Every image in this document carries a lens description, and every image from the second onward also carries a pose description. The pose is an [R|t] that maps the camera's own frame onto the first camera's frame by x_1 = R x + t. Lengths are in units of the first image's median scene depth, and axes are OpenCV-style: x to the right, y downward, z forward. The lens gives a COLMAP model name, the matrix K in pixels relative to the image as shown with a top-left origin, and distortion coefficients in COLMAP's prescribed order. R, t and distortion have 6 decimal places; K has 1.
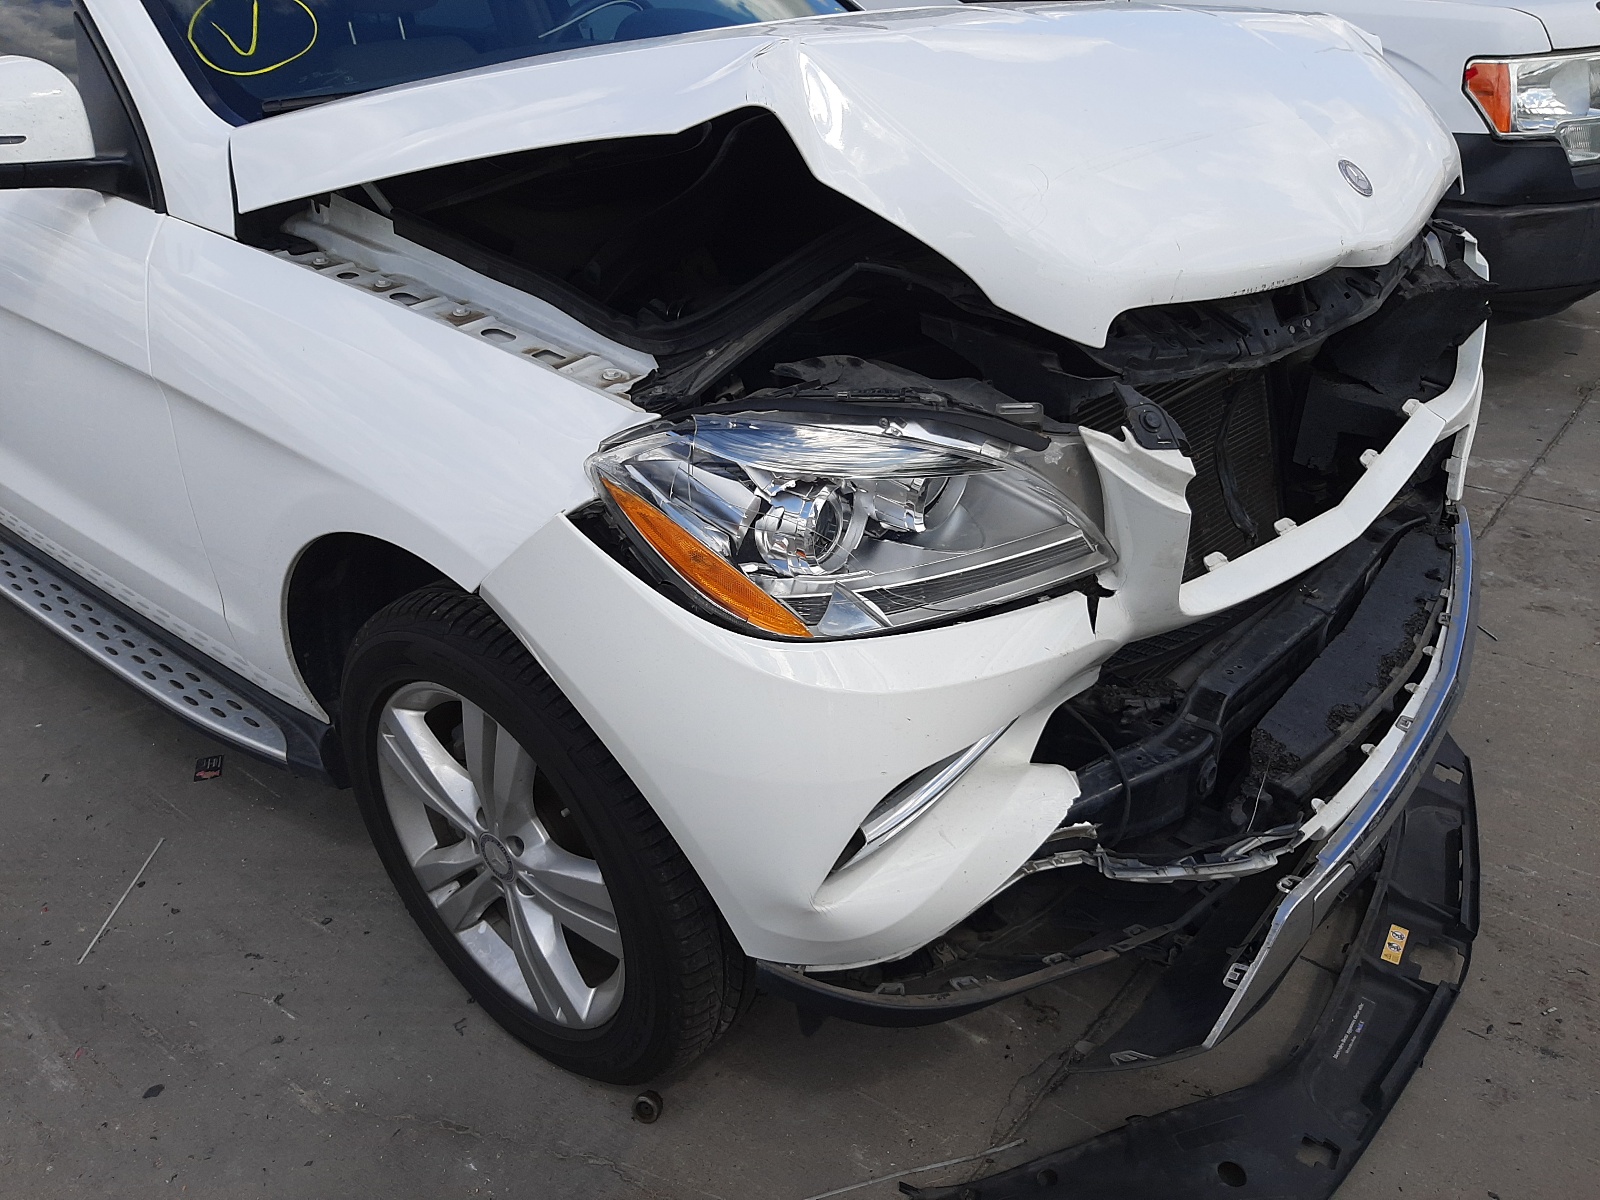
lens RADIAL K [[1250.5, 0, 804.4], [0, 1250.5, 604.5], [0, 0, 1]] dist [0.089500, -0.177988]
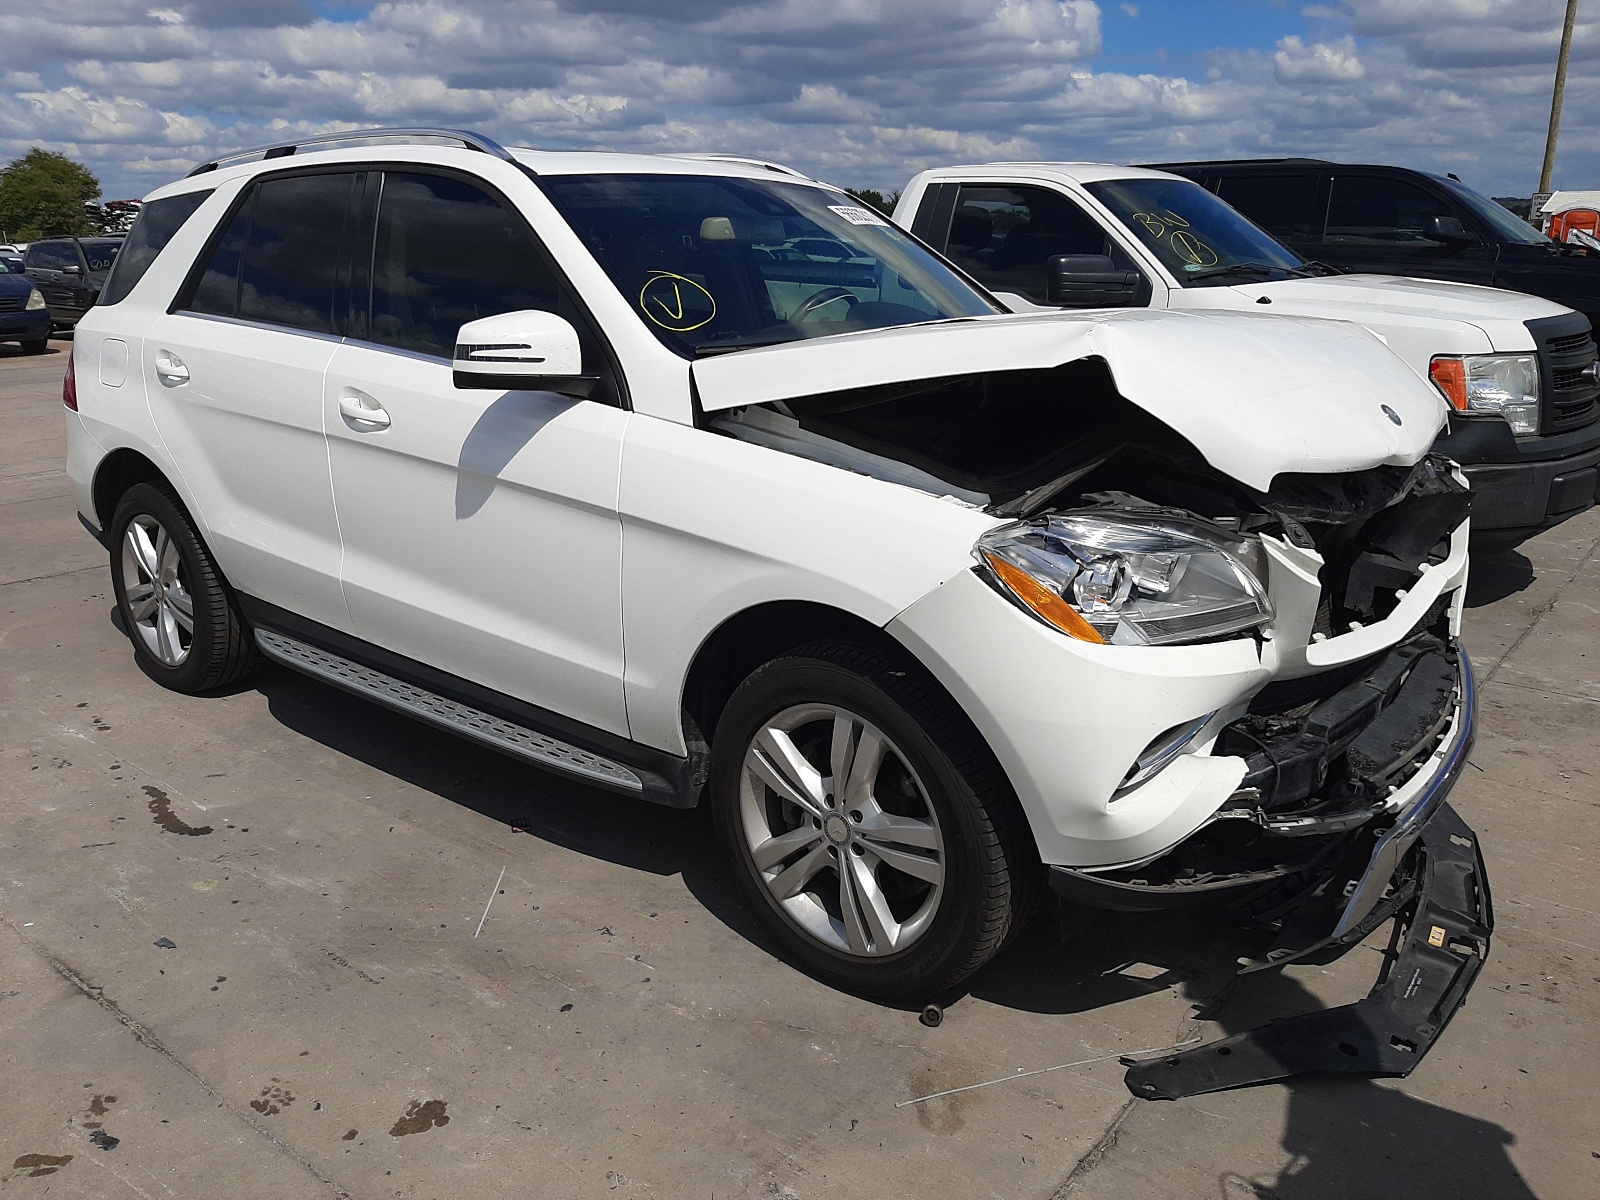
lens RADIAL K [[1250.5, 0, 804.4], [0, 1250.5, 604.5], [0, 0, 1]] dist [0.089500, -0.177988]
pose [[0.998983, 0.038249, 0.023855, -0.340128], [-0.032650, 0.978816, -0.202122, 0.249734], [-0.031081, 0.201138, 0.979070, -0.517504]]
